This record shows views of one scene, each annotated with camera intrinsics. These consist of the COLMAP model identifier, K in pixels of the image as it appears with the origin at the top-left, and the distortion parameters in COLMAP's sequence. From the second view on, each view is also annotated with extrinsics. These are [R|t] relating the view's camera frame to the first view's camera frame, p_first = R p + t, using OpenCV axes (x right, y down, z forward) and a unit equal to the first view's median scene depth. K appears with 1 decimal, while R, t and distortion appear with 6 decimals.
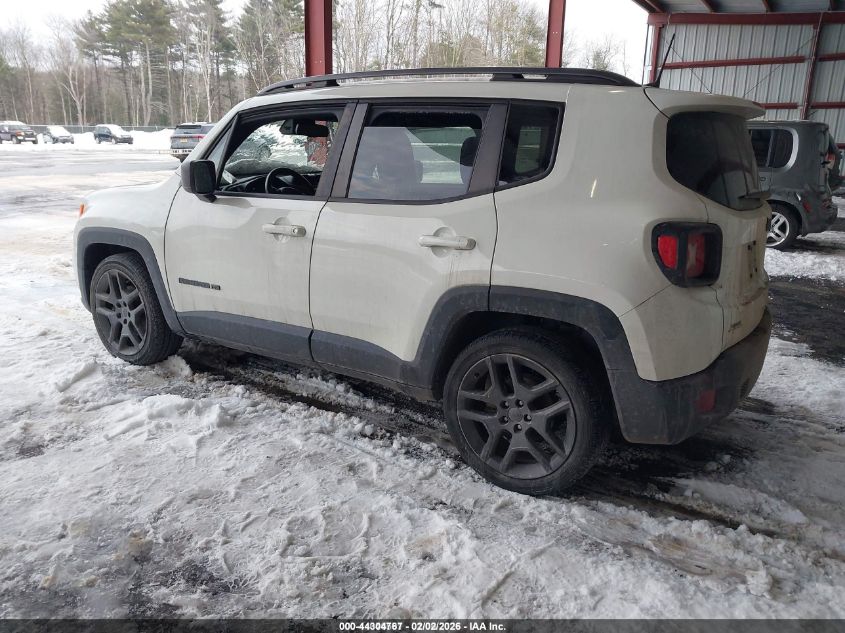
lens RADIAL K [[670.9, 0, 422.5], [0, 670.9, 316.5], [0, 0, 1]] dist [-0.006566, -0.001056]
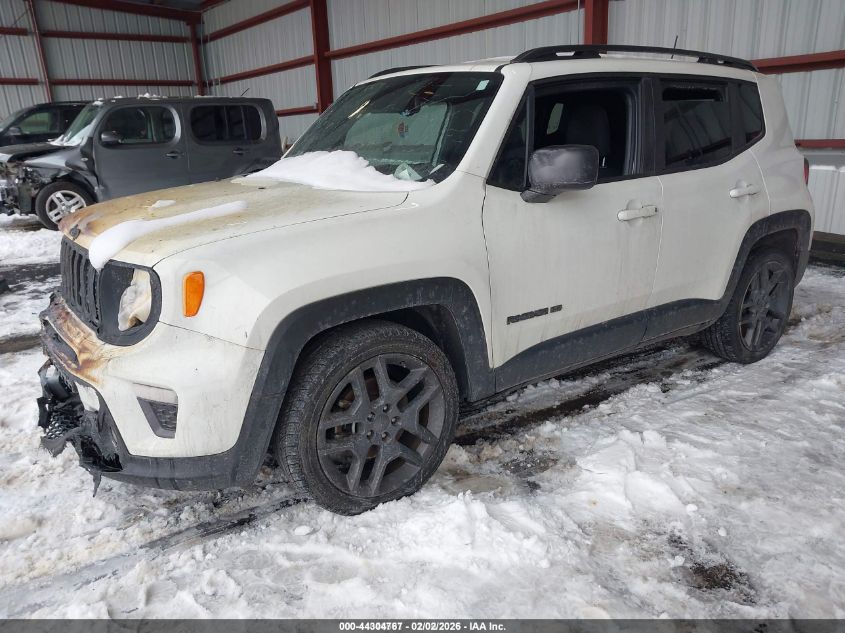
lens RADIAL K [[670.9, 0, 422.5], [0, 670.9, 316.5], [0, 0, 1]] dist [-0.006566, -0.001056]
pose [[0.359908, -0.289019, 0.887093, -1.048474], [0.261190, 0.944003, 0.201591, -0.230539], [-0.895682, 0.159146, 0.415243, 0.807432]]
